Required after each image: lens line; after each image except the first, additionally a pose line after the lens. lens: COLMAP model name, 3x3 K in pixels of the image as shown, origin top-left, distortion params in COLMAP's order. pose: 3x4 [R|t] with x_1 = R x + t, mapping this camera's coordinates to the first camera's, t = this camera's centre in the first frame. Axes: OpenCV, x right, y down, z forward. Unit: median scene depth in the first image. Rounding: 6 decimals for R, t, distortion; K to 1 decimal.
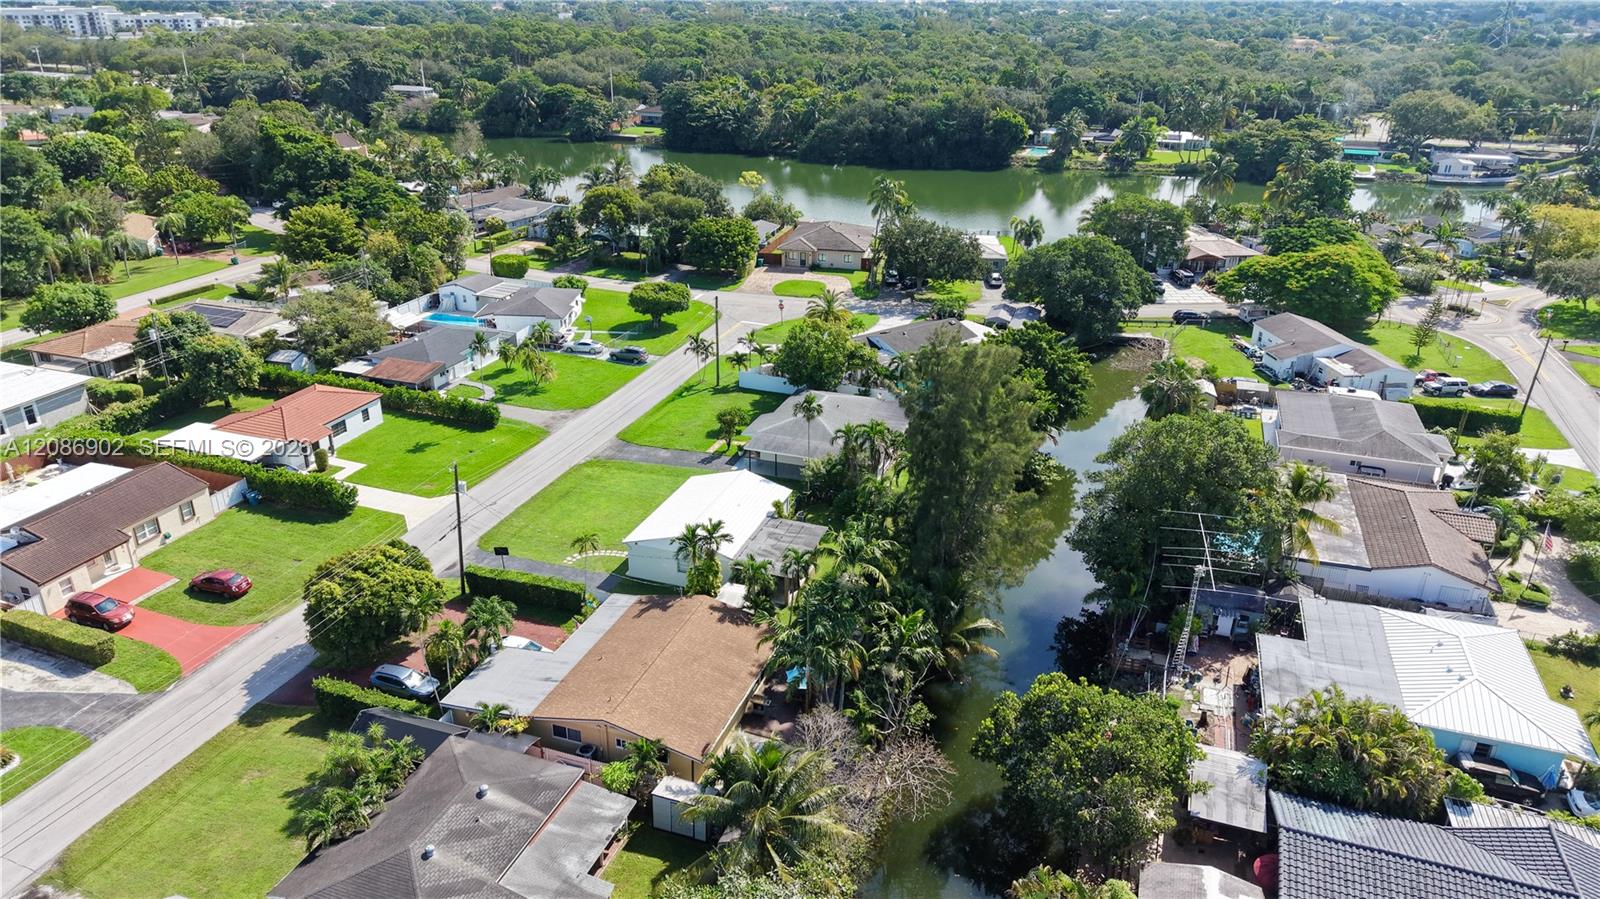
lens RADIAL K [[1068.6, 0, 800.0], [0, 1068.6, 449.5], [0, 0, 1]] dist [0.056600, -0.064883]
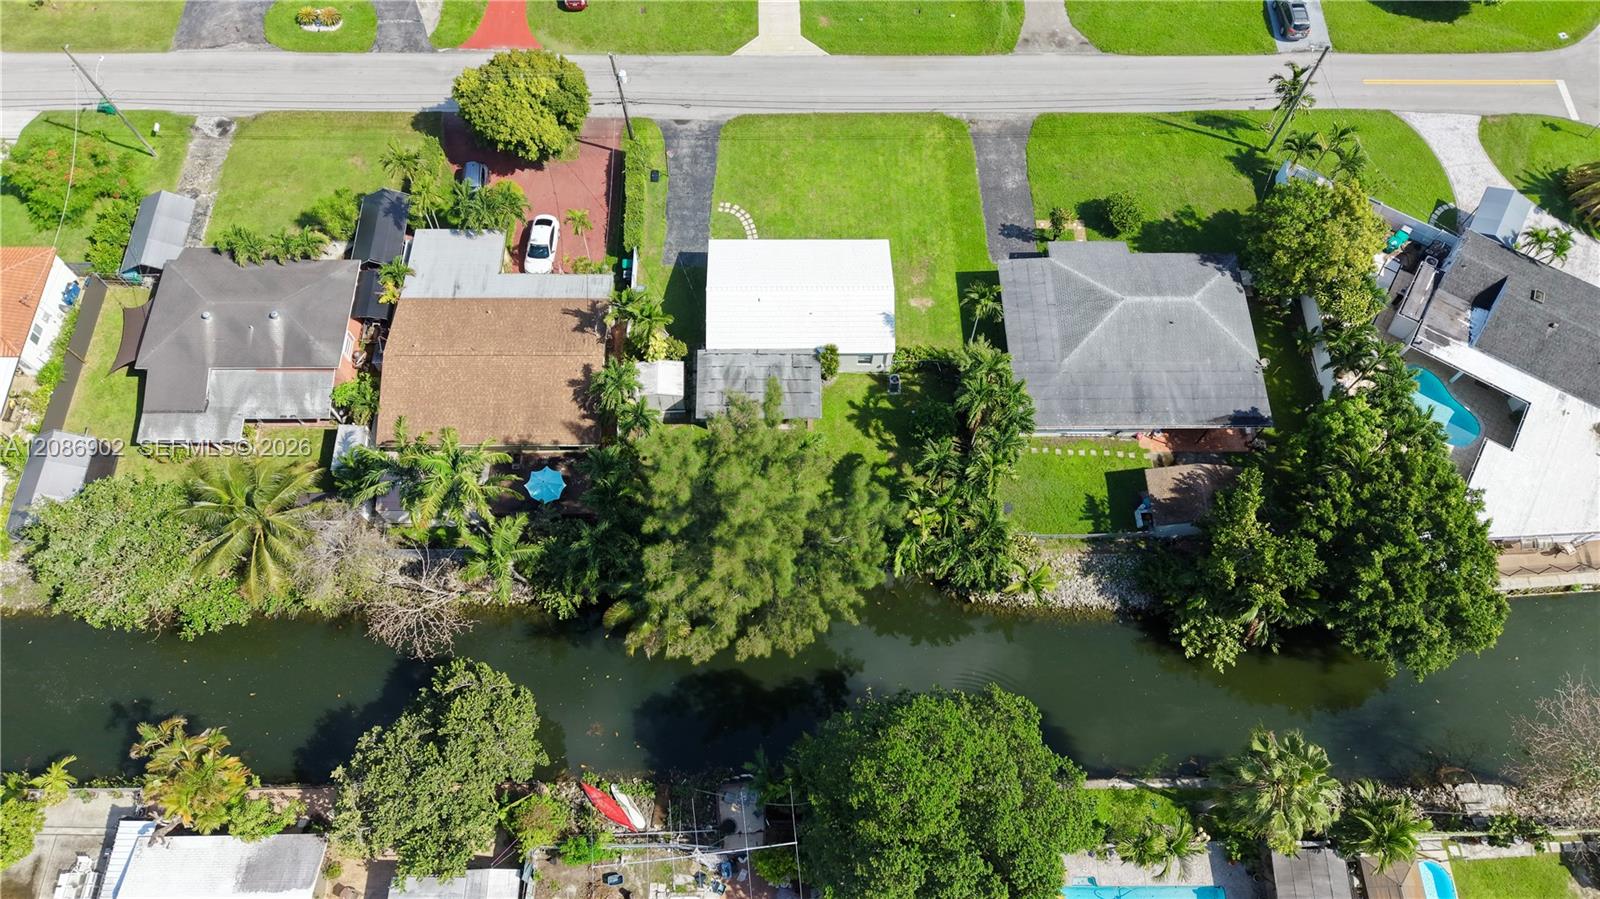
lens RADIAL K [[1068.6, 0, 800.0], [0, 1068.6, 449.5], [0, 0, 1]] dist [0.056600, -0.064883]
pose [[0.342270, 0.843904, -0.413131, 0.229988], [-0.384547, 0.526990, 0.757895, -0.318897], [0.857307, -0.100536, 0.504894, 0.340708]]
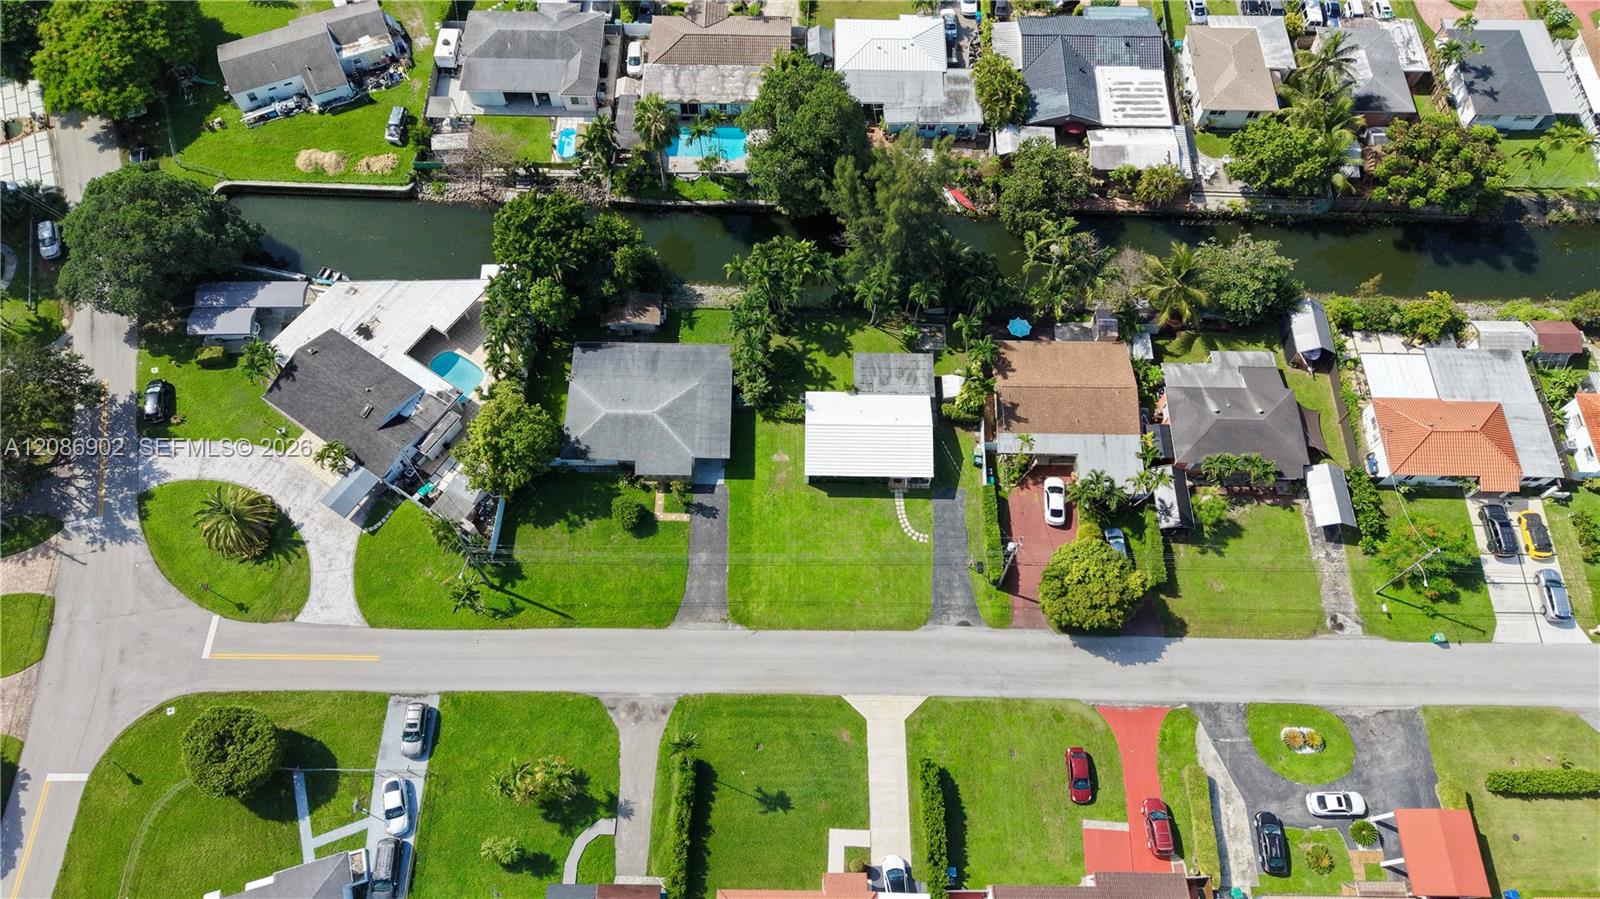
lens RADIAL K [[1040.8, 0, 802.9], [0, 1040.8, 459.7], [0, 0, 1]] dist [0.171588, -0.352436]
pose [[-0.320870, -0.859699, 0.397442, -0.348883], [0.363792, 0.275571, 0.889784, -0.640372], [-0.874470, 0.430091, 0.224329, 0.493884]]
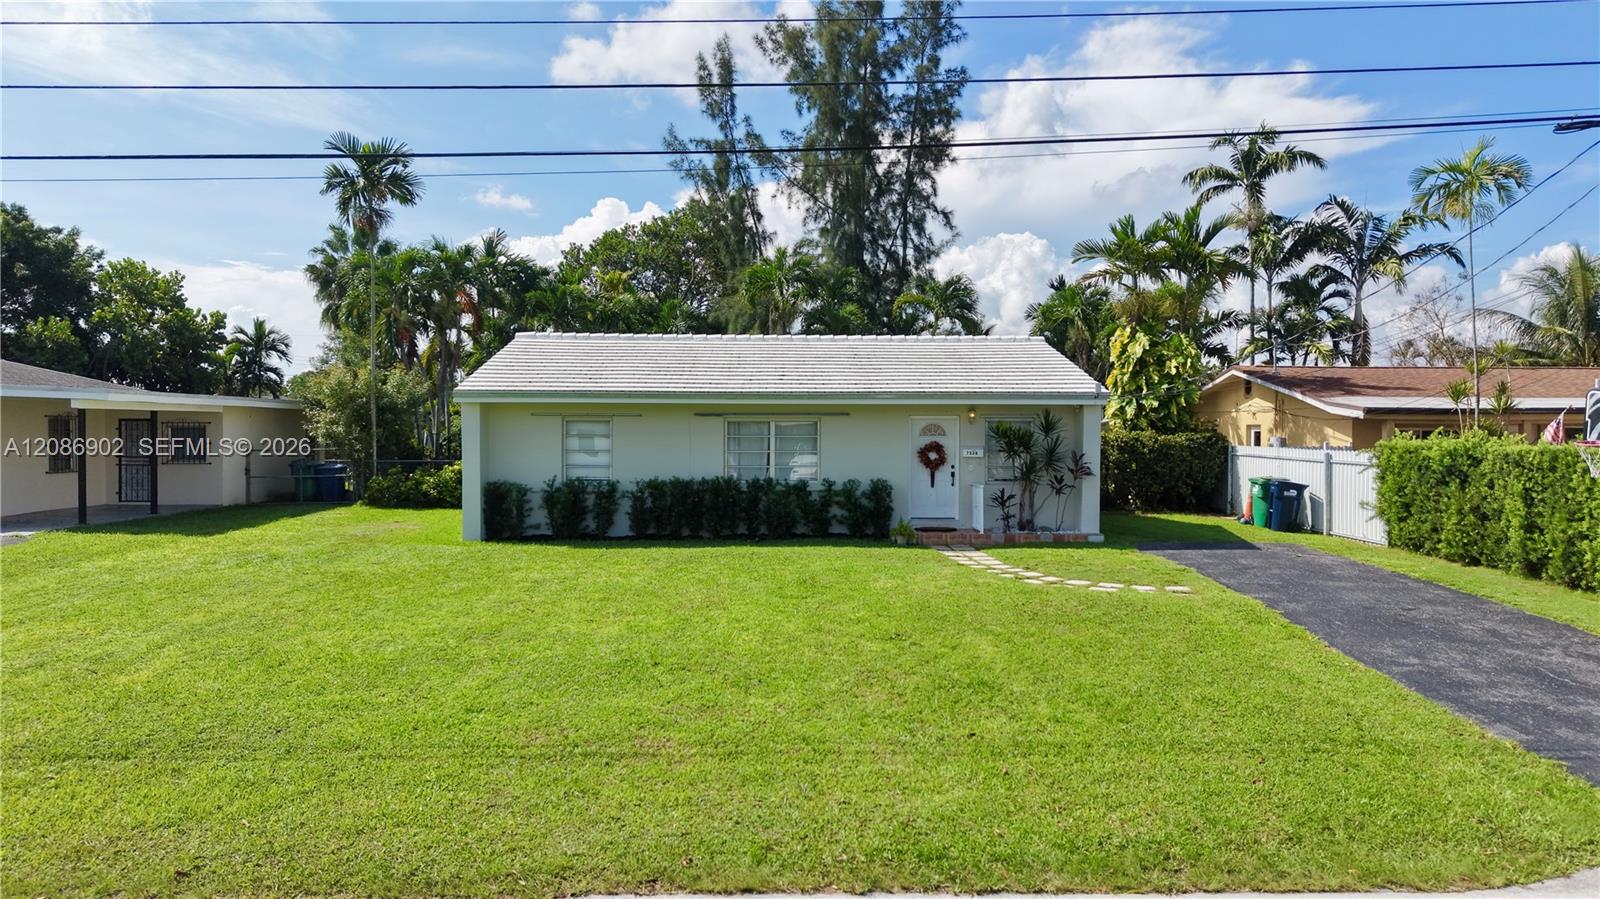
lens RADIAL K [[1068.8, 0, 800.0], [0, 1068.8, 449.5], [0, 0, 1]] dist [0.056689, -0.071232]
pose [[-0.350426, -0.030364, 0.936098, -0.221797], [0.371080, 0.913179, 0.168533, 0.016136], [-0.859943, 0.406426, -0.308734, 0.669738]]
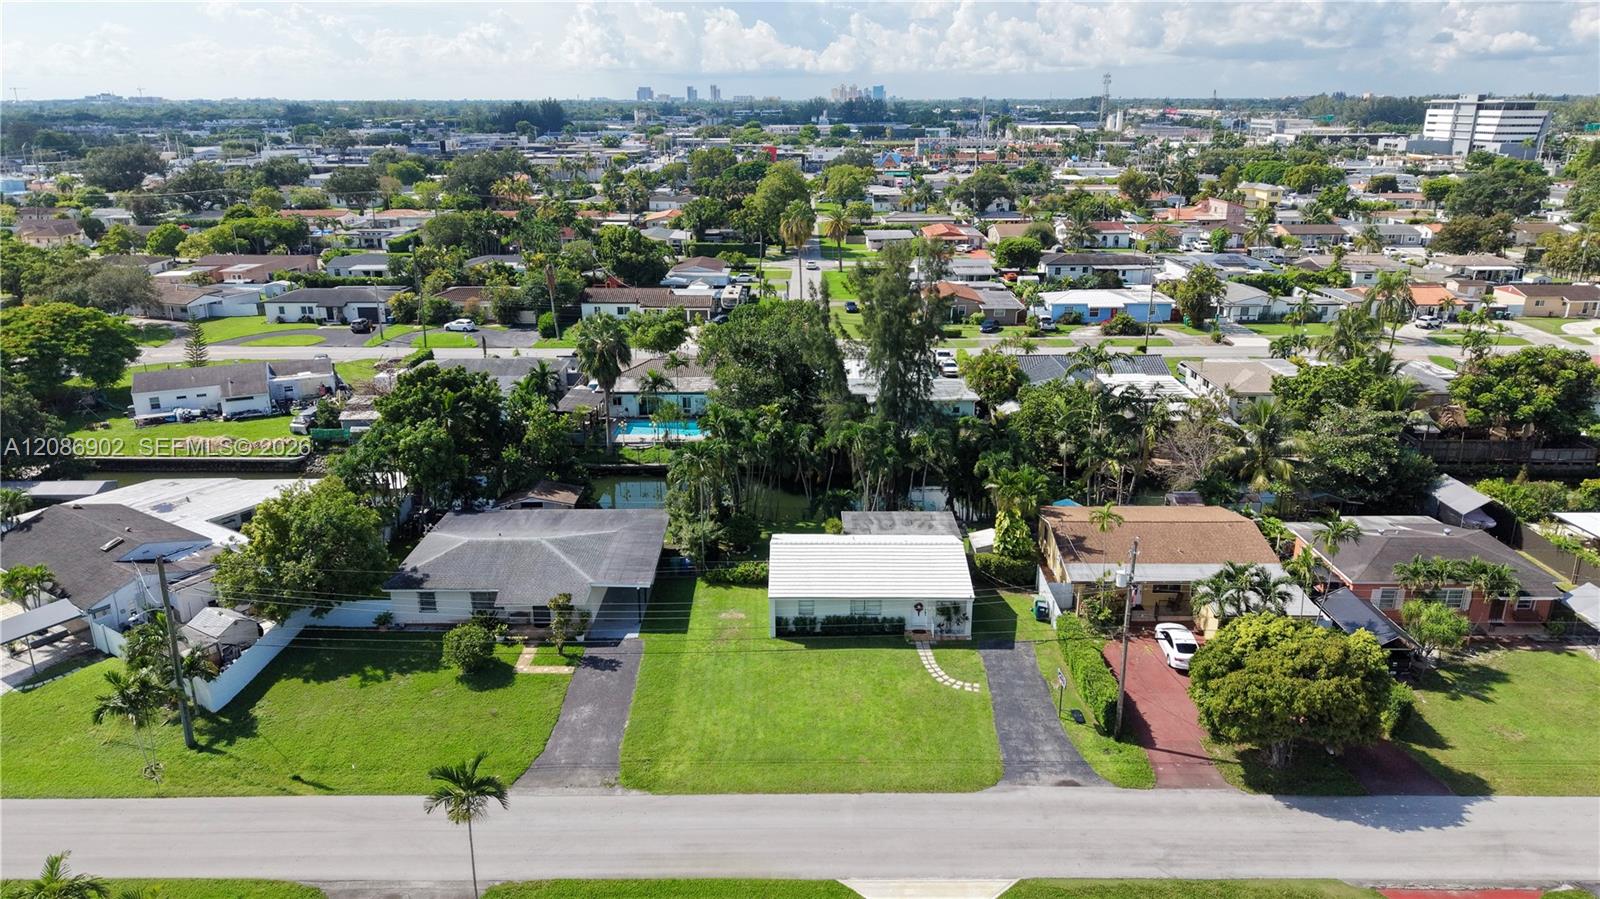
lens RADIAL K [[1068.8, 0, 800.0], [0, 1068.8, 449.5], [0, 0, 1]] dist [0.056689, -0.071232]
pose [[-0.327972, -0.302892, 0.894814, -0.471591], [0.377299, 0.826382, 0.418017, -0.228182], [-0.866072, 0.474710, -0.156749, 0.692387]]
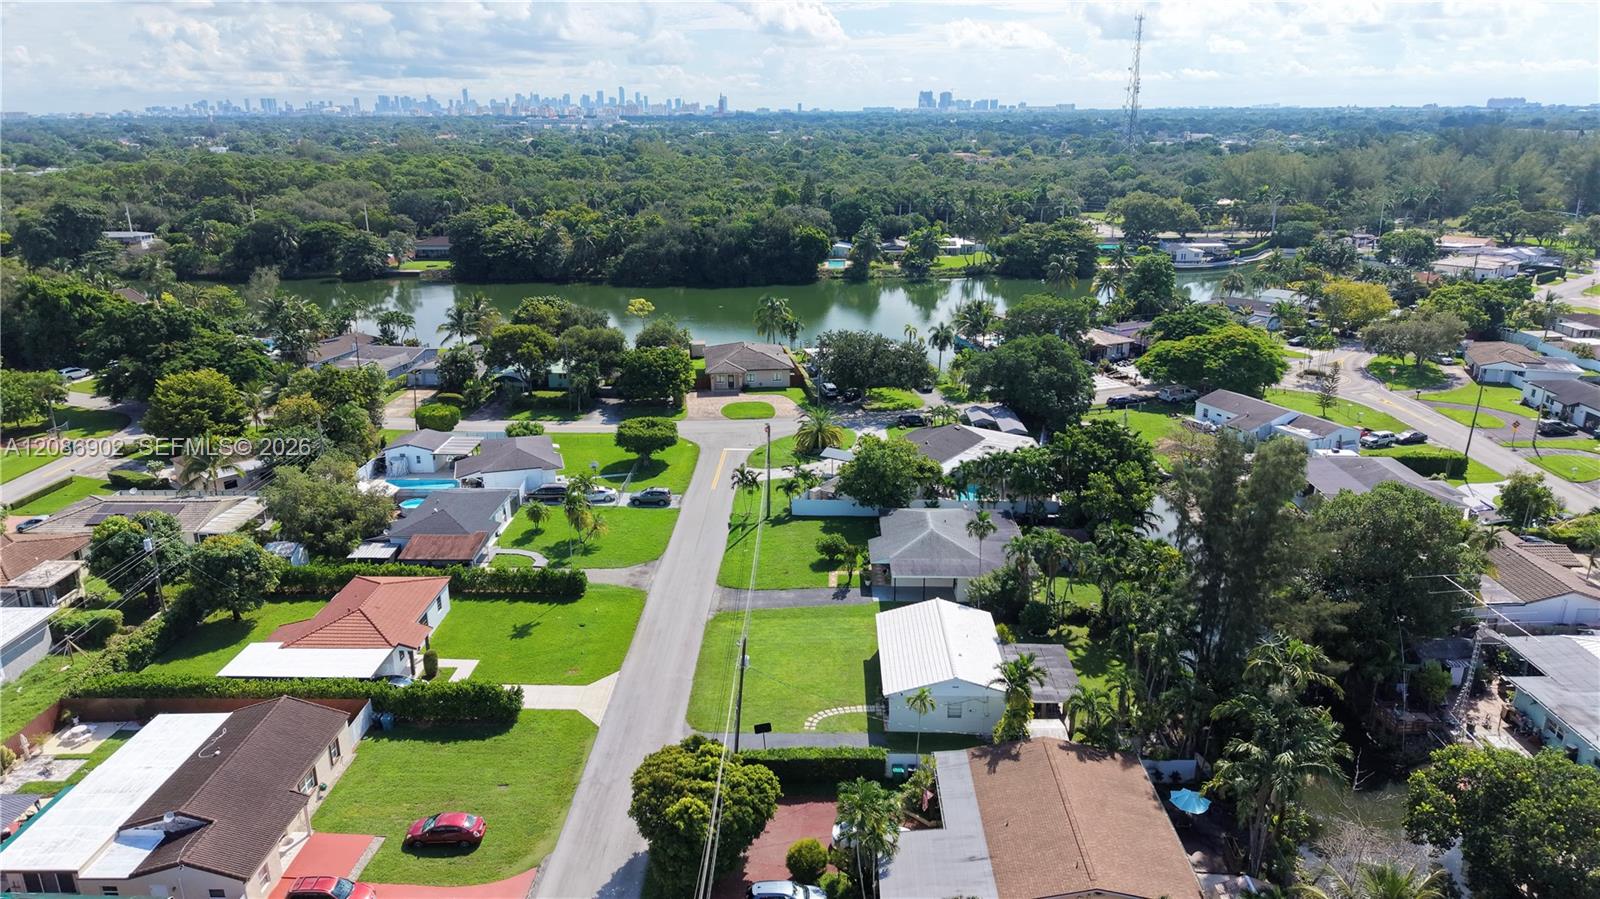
lens RADIAL K [[1062.7, 0, 800.0], [0, 1062.7, 449.5], [0, 0, 1]] dist [0.073813, -0.080208]
pose [[0.951951, -0.108906, 0.286231, -0.277831], [0.137376, 0.987178, -0.081284, -0.033827], [-0.273708, 0.116700, 0.954707, 0.065084]]
